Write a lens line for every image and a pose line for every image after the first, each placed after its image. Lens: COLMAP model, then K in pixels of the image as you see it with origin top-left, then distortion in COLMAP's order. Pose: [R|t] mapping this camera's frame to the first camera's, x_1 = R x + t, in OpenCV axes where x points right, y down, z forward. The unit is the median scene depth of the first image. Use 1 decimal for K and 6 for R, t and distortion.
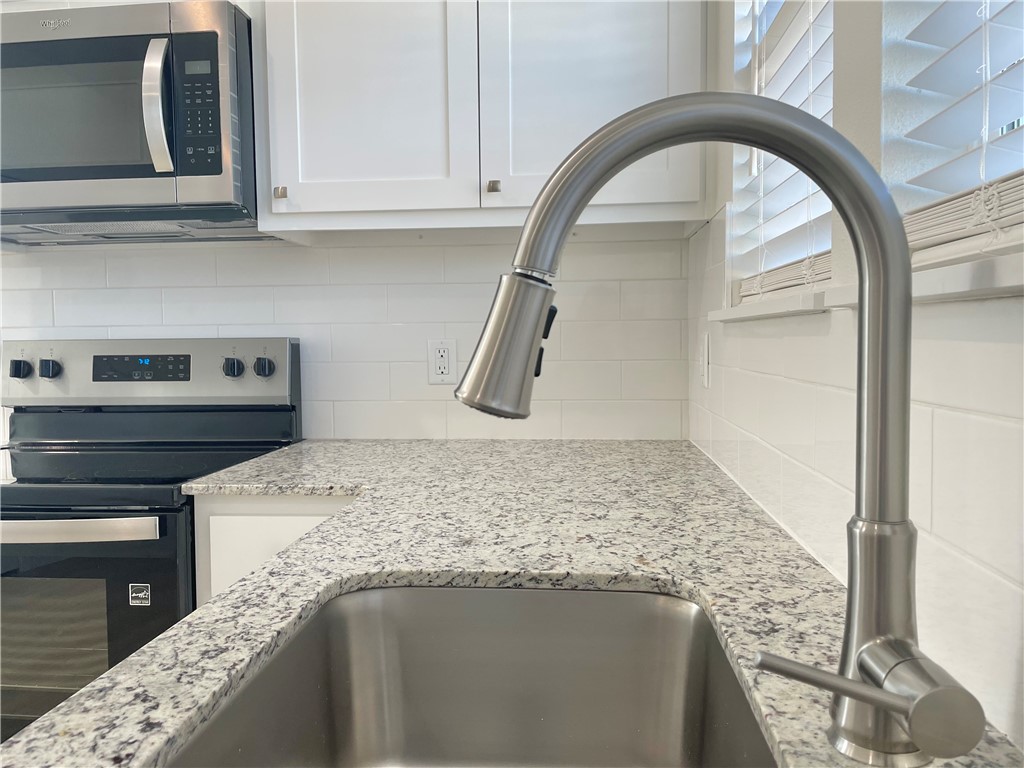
lens RADIAL K [[782.6, 0, 512.7], [0, 782.6, 386.2], [0, 0, 1]] dist [0.011696, 0.003746]
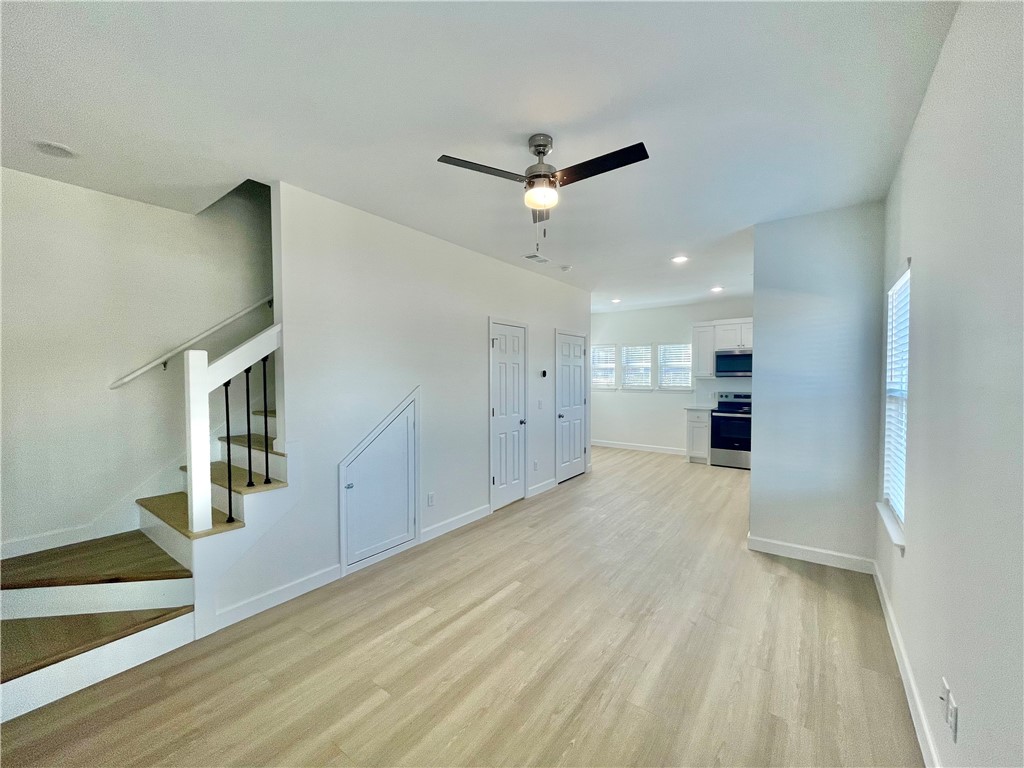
lens RADIAL K [[413.8, 0, 517.5], [0, 413.8, 384.3], [0, 0, 1]] dist [-0.002759, -0.000806]
pose [[0.856687, 0.019722, -0.515460, -0.299128], [-0.033771, 0.999269, -0.017894, -0.000201], [0.514731, 0.032737, 0.856727, -2.984946]]
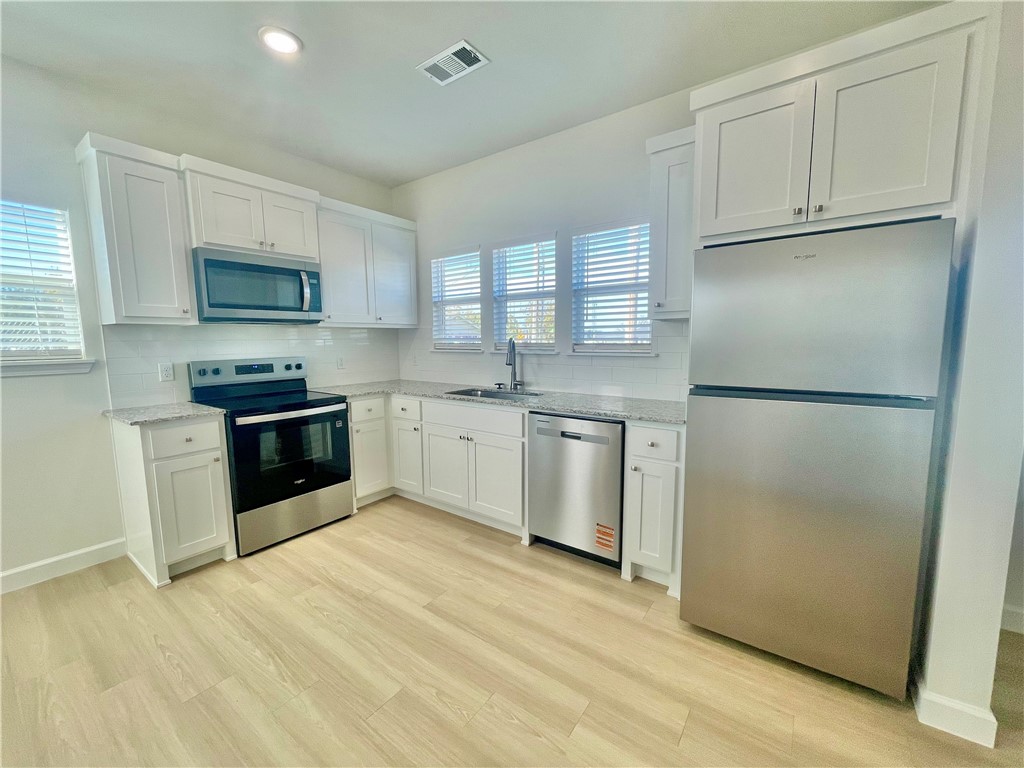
lens RADIAL K [[413.8, 0, 513.8], [0, 413.8, 387.6], [0, 0, 1]] dist [-0.002759, -0.000806]
pose [[0.518285, -0.095477, 0.849862, -1.273272], [0.049289, 0.995432, 0.081772, -0.032880], [-0.853786, -0.000493, 0.520623, -0.594274]]
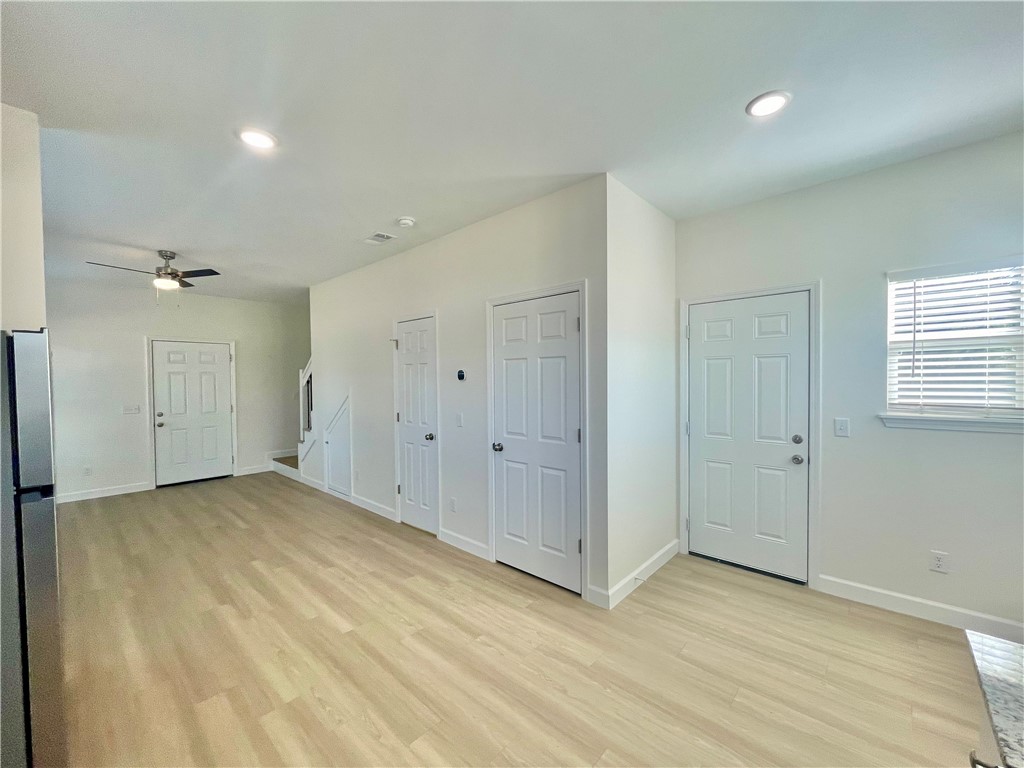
lens RADIAL K [[413.8, 0, 512.0], [0, 413.8, 384.8], [0, 0, 1]] dist [-0.002759, -0.000806]
pose [[-0.608521, 0.033285, -0.792840, -0.238712], [-0.027886, 0.997606, 0.063285, -0.203817], [0.793048, 0.060619, -0.606136, 0.641233]]
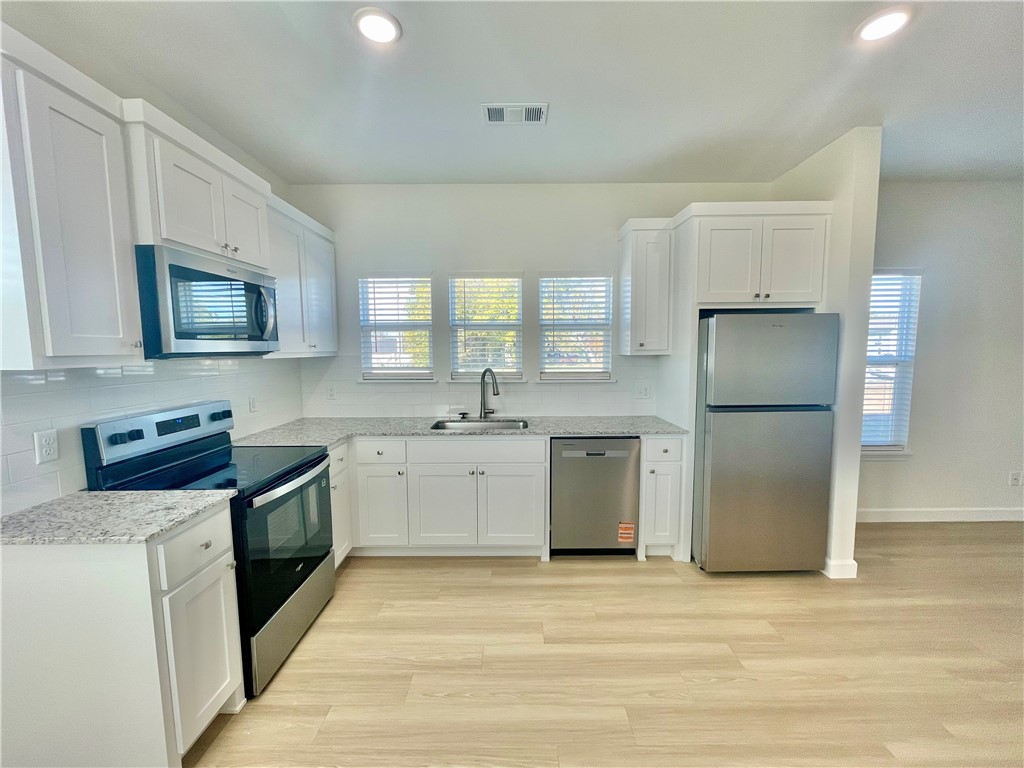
lens RADIAL K [[413.8, 0, 514.6], [0, 413.8, 388.0], [0, 0, 1]] dist [-0.002759, -0.000806]
pose [[-0.084188, -0.085072, 0.992812, -1.542538], [0.059873, 0.994117, 0.090261, -0.155151], [-0.994649, 0.067041, -0.078599, 0.254174]]
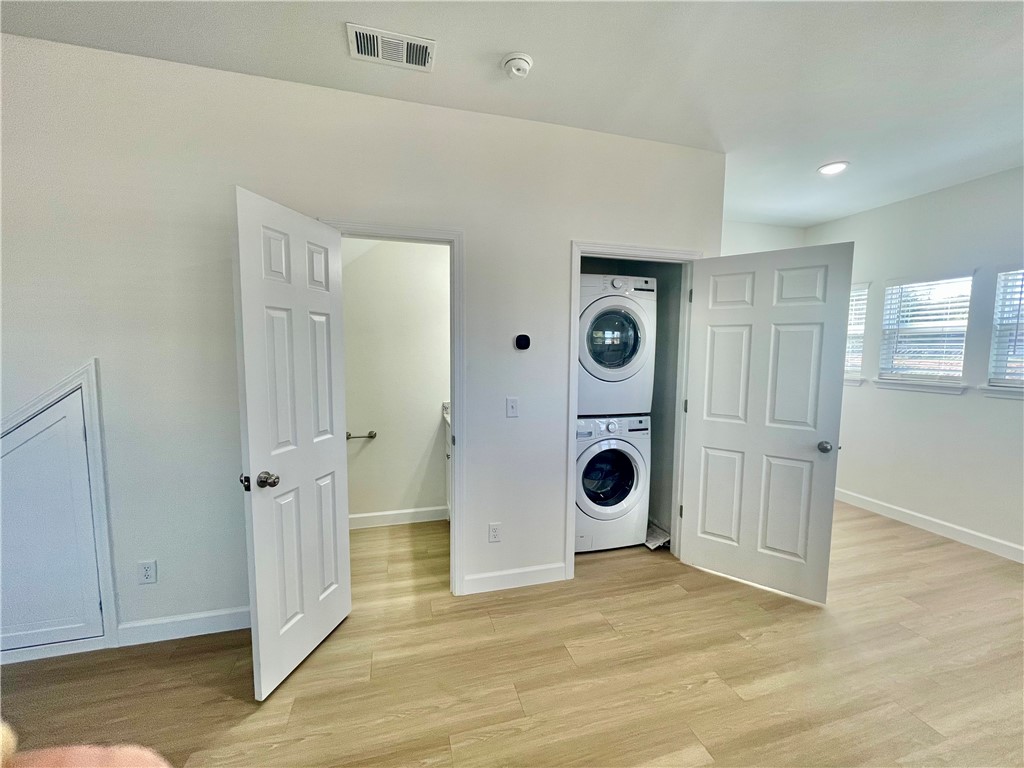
lens RADIAL K [[413.8, 0, 512.2], [0, 413.8, 388.6], [0, 0, 1]] dist [-0.002759, -0.000806]
pose [[0.354234, 0.089690, -0.930846, -0.384241], [-0.059518, 0.995534, 0.073273, -0.071248], [0.933261, 0.029446, 0.357990, -1.077694]]
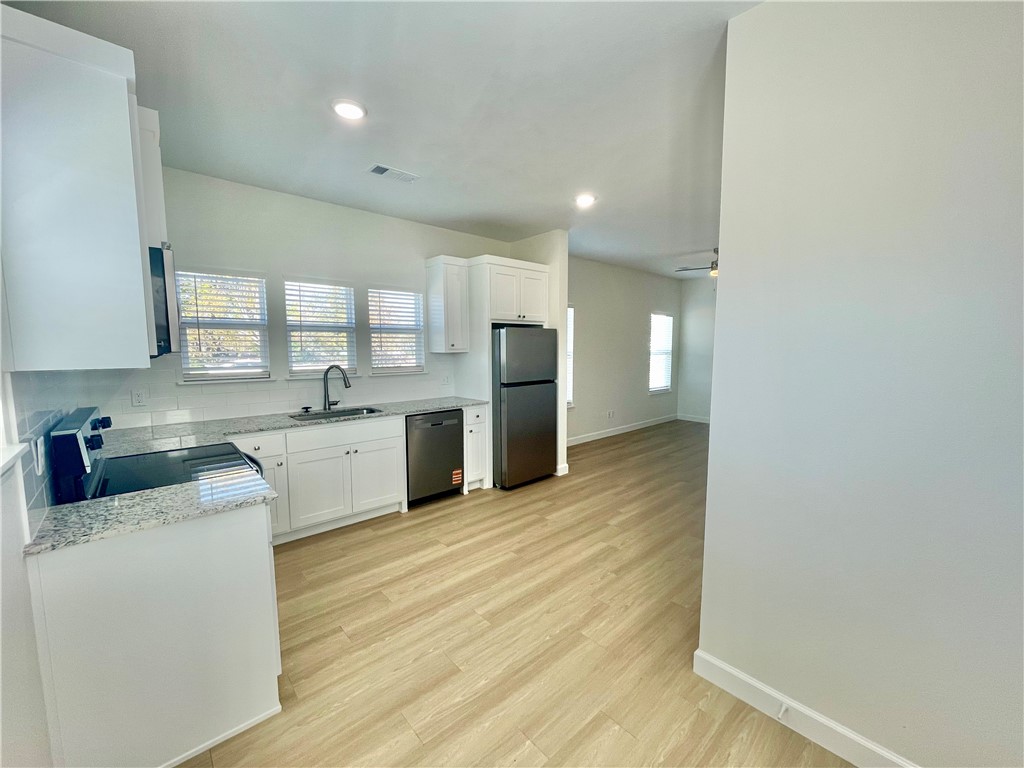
lens RADIAL K [[413.8, 0, 515.6], [0, 413.8, 388.2], [0, 0, 1]] dist [-0.002759, -0.000806]
pose [[-0.731689, -0.059713, 0.679019, -1.773514], [0.044146, 0.989913, 0.134624, -0.202371], [-0.680208, 0.128479, -0.721672, 1.017291]]
